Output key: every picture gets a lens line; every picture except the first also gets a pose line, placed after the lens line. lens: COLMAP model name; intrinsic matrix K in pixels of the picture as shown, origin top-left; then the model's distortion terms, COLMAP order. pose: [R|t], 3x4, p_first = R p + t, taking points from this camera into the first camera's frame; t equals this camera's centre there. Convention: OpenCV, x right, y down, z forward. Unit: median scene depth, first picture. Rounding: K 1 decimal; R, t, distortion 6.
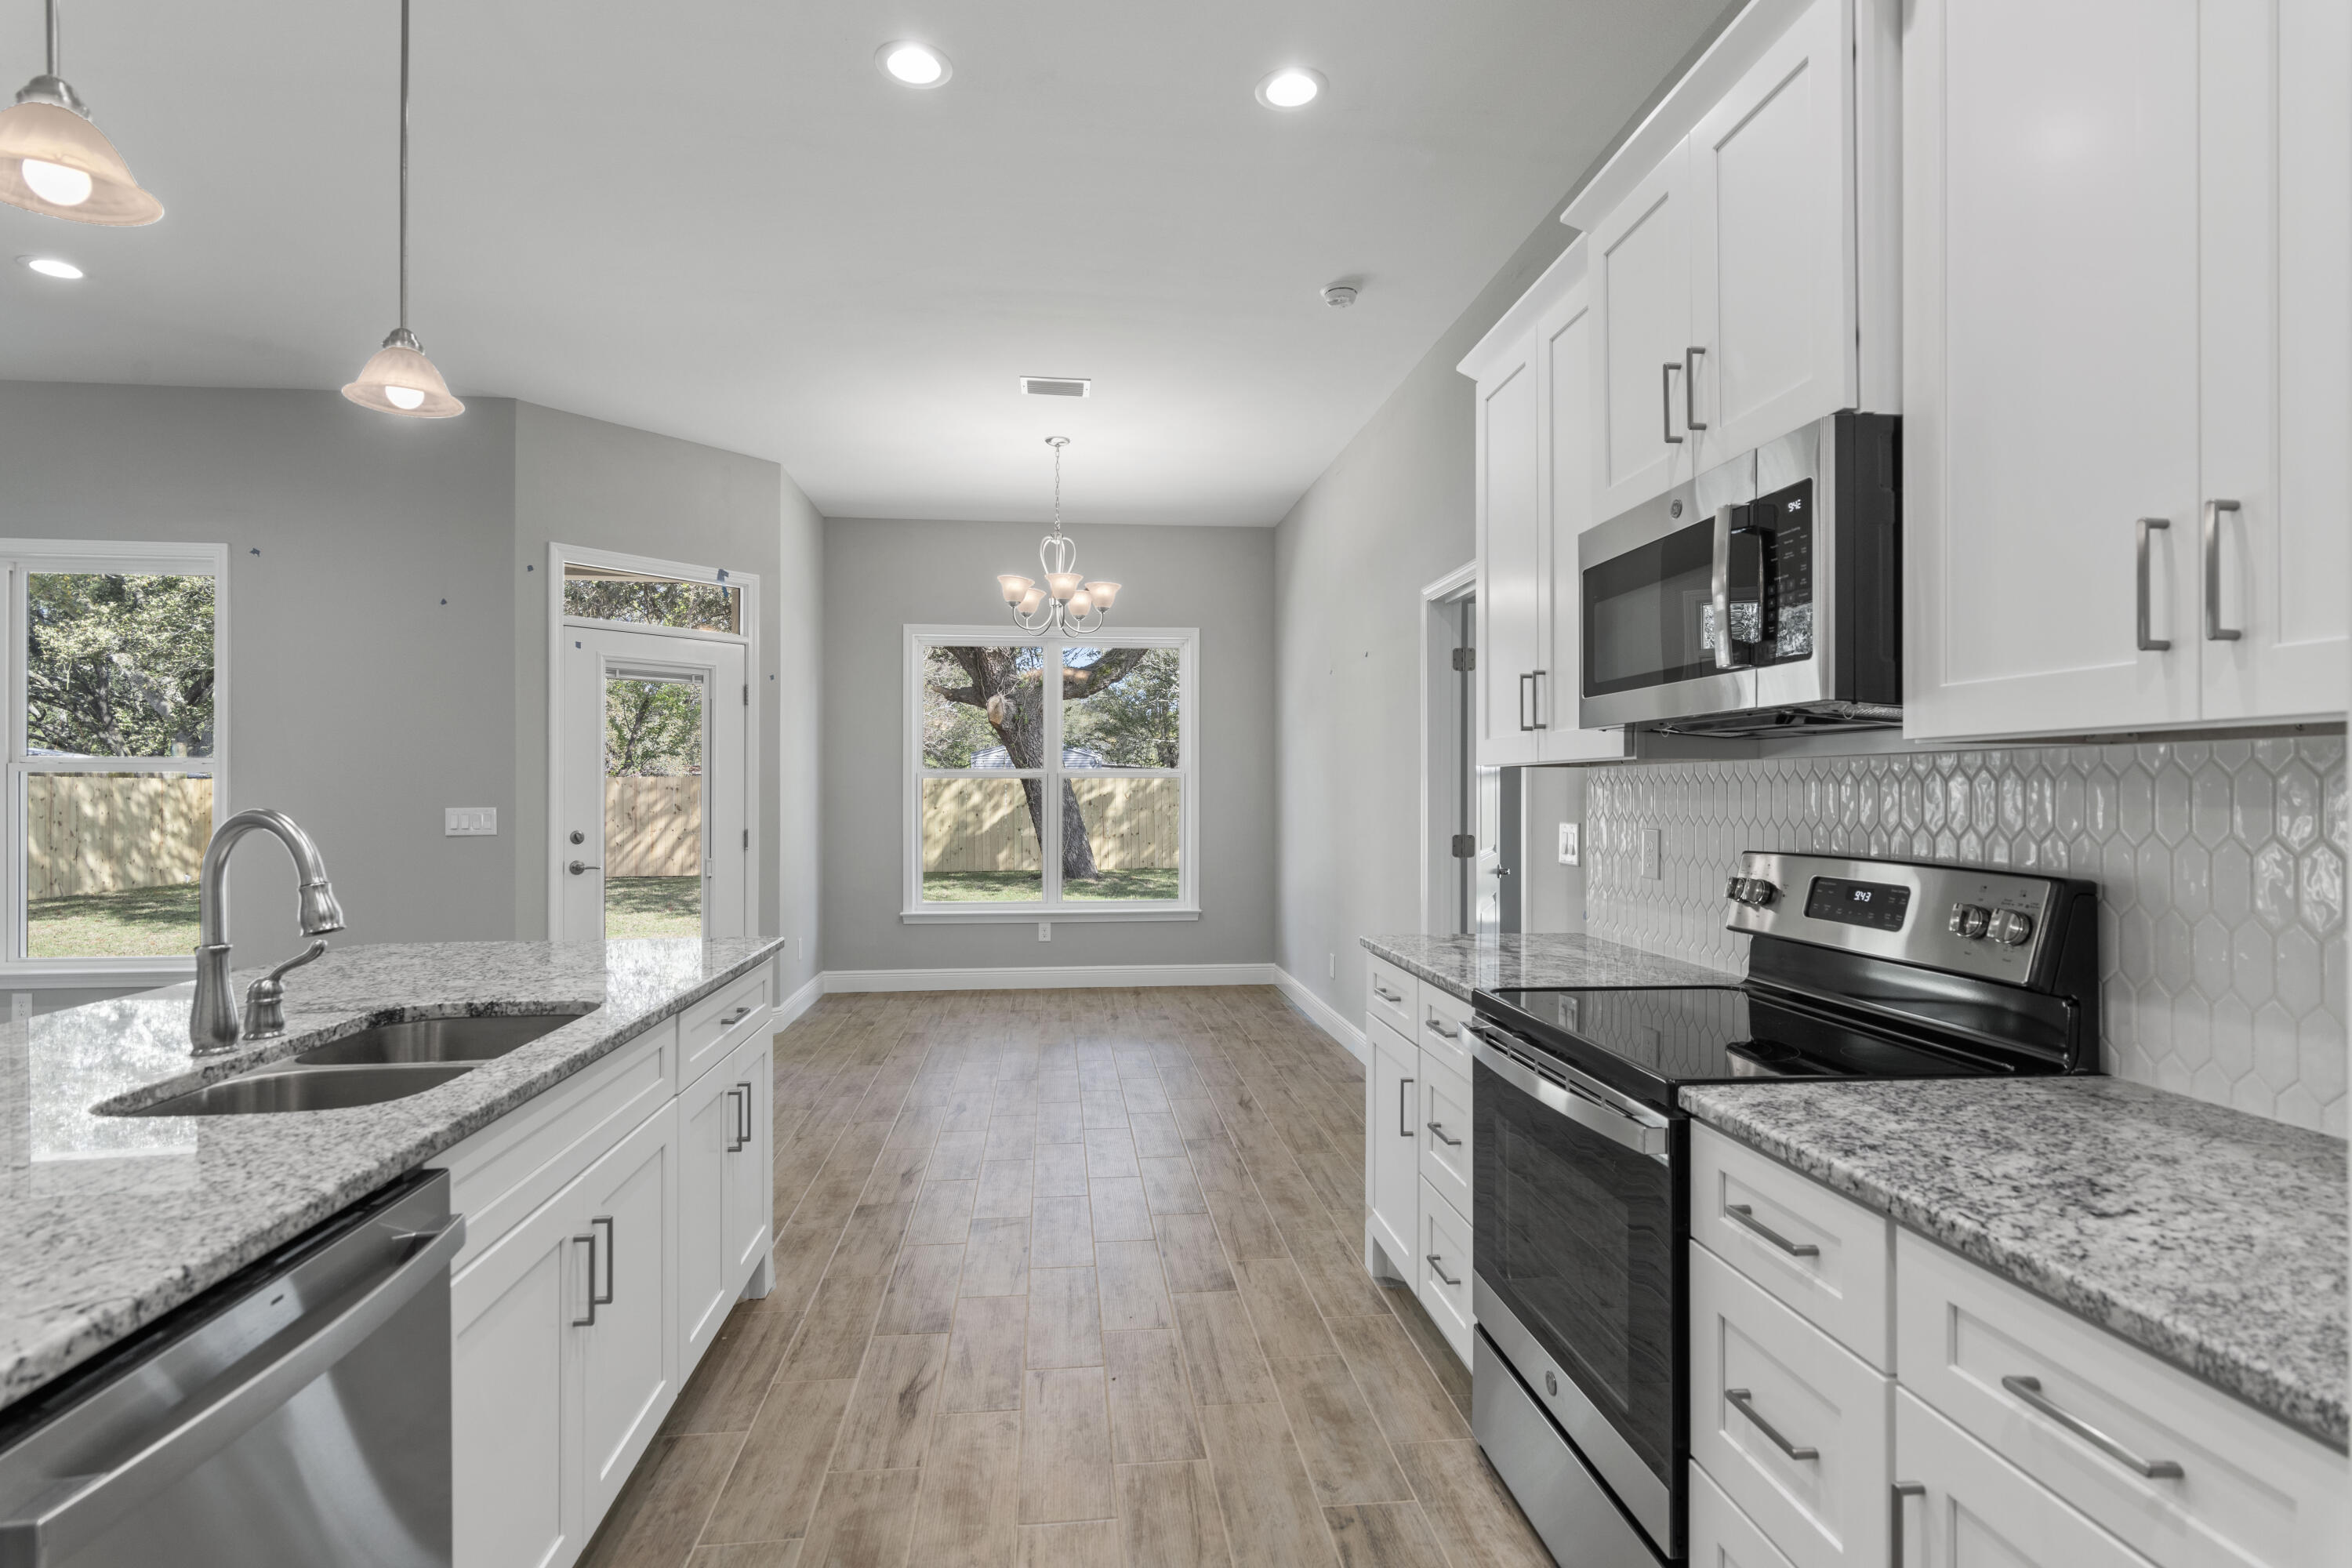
lens RADIAL K [[1149.9, 0, 1176.8], [0, 1149.9, 786.6], [0, 0, 1]] dist [0.003248, 0.000196]
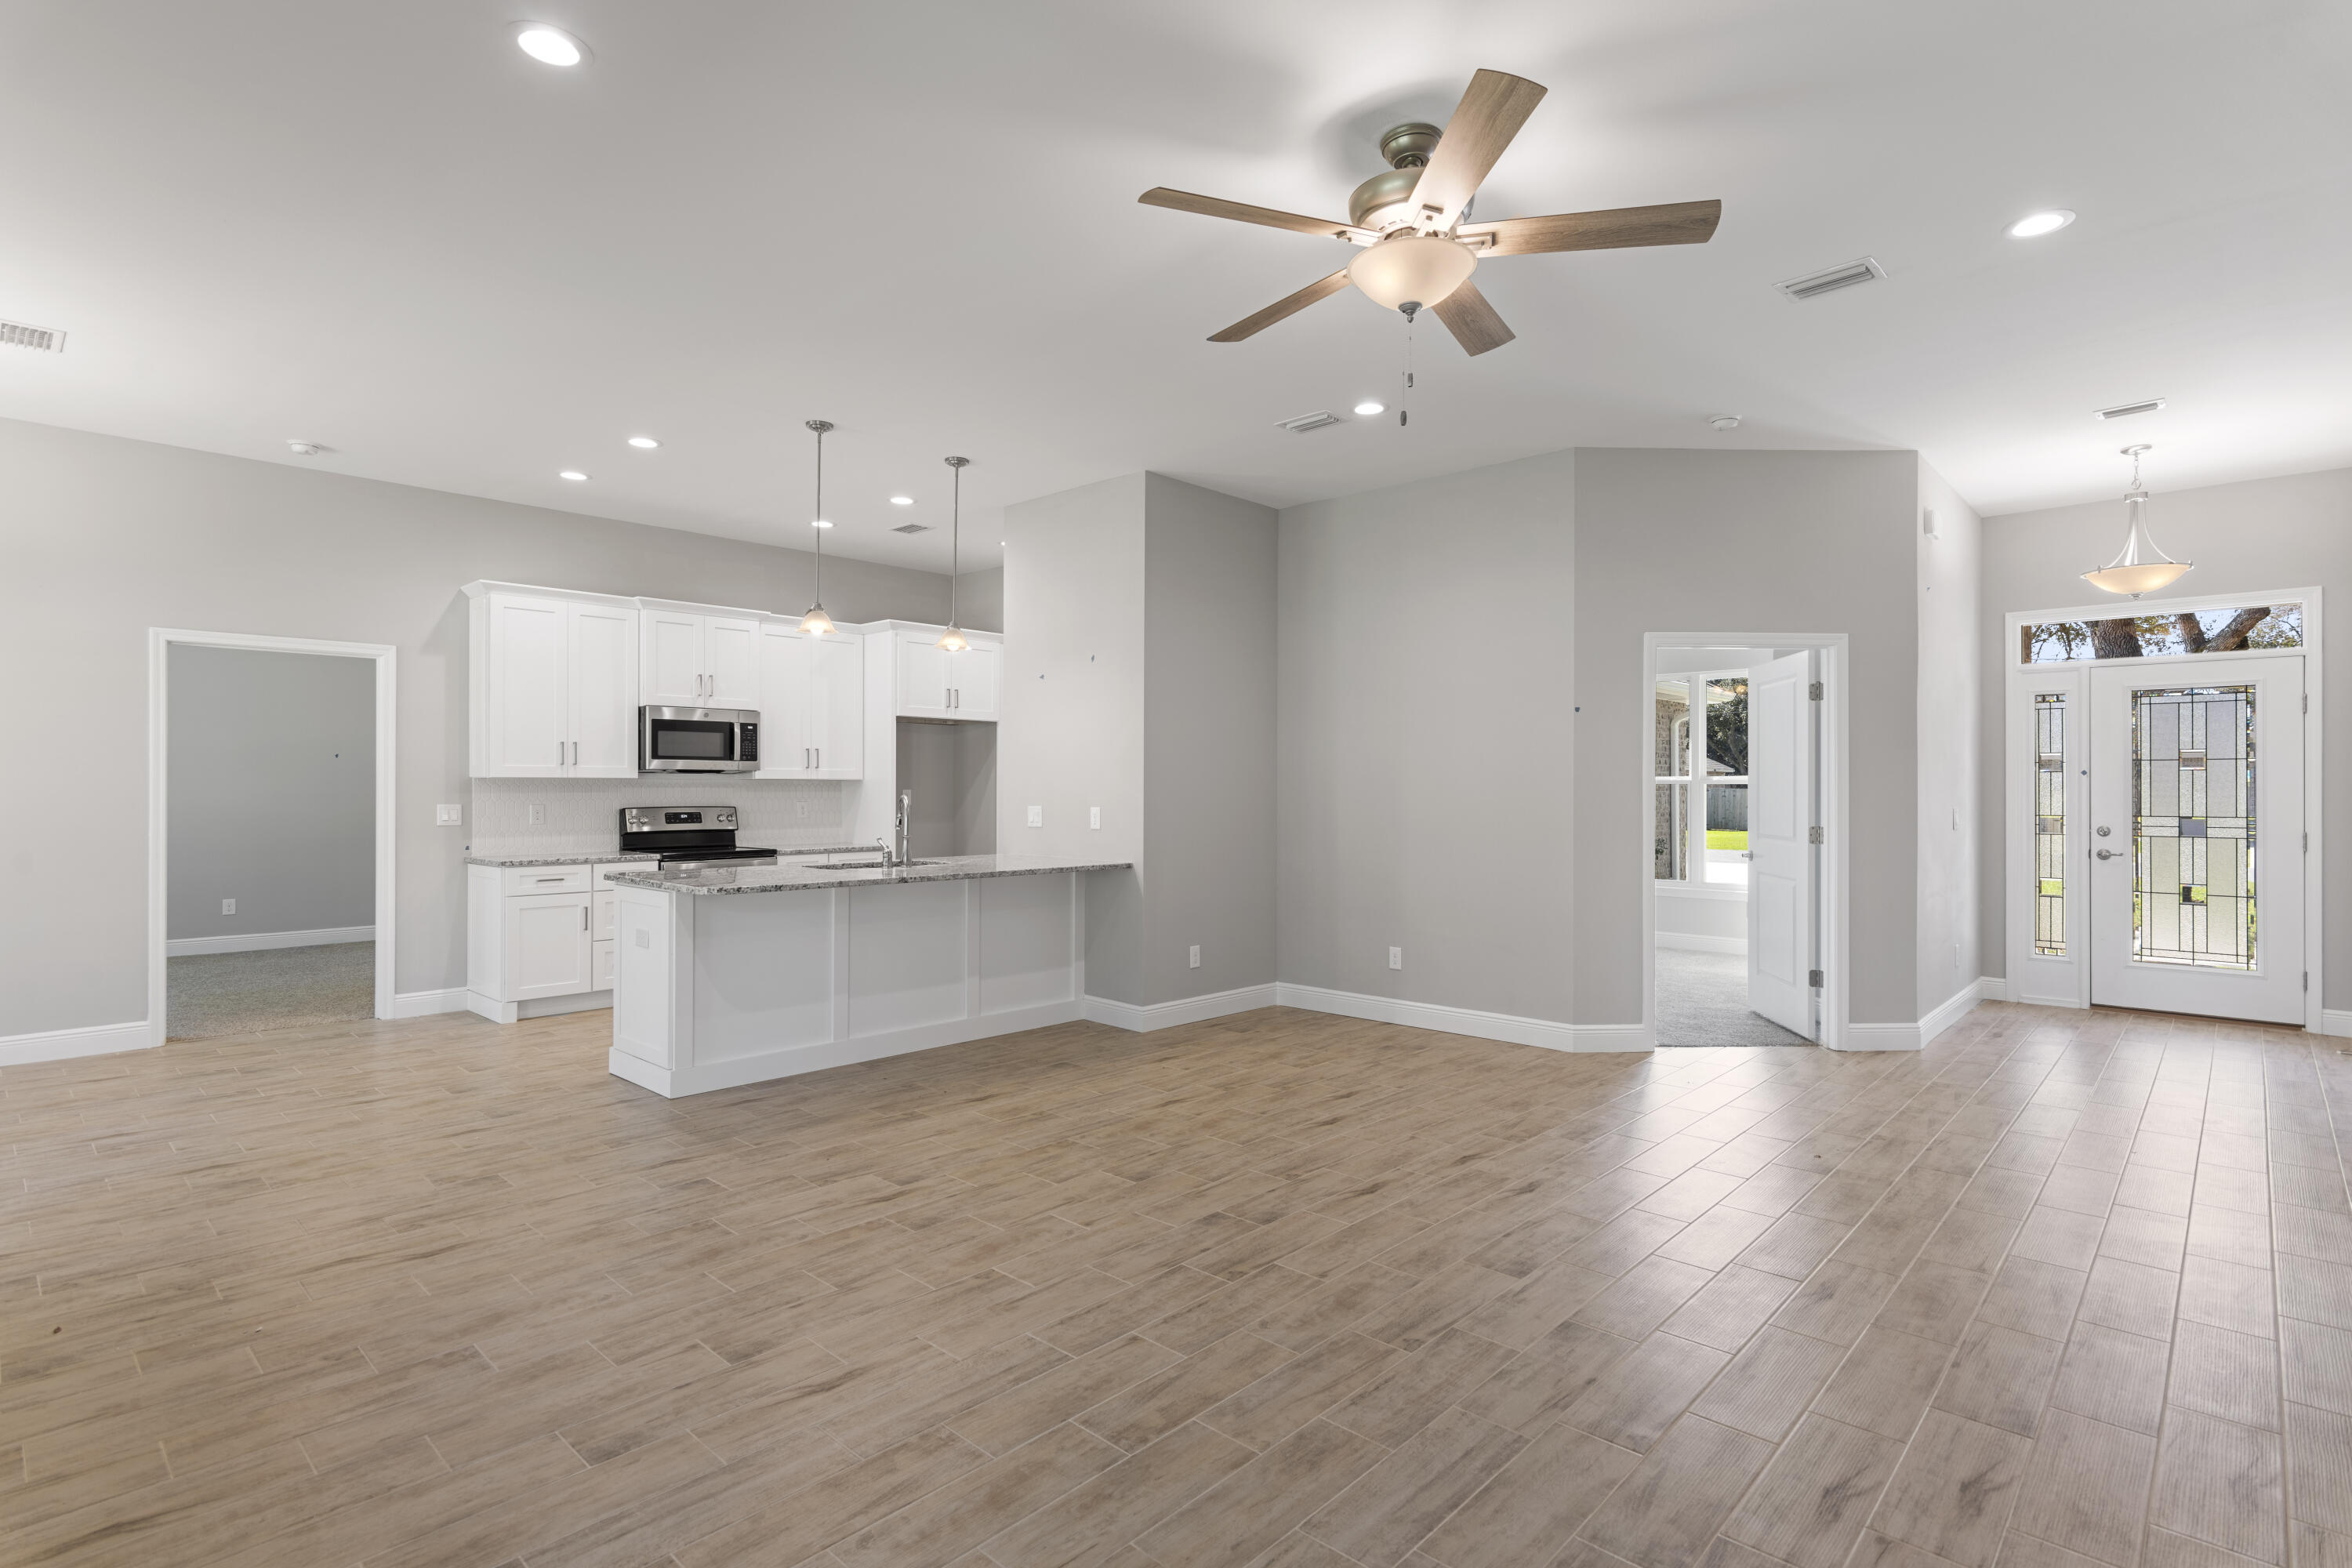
lens RADIAL K [[1144.4, 0, 1176.0], [0, 1144.4, 784.0], [0, 0, 1]] dist [0.005058, 0.000166]
pose [[-0.652527, 0.000885, 0.757765, -1.269293], [-0.005026, 0.999972, -0.005495, 0.000004], [-0.757749, -0.007394, -0.652504, 0.844687]]
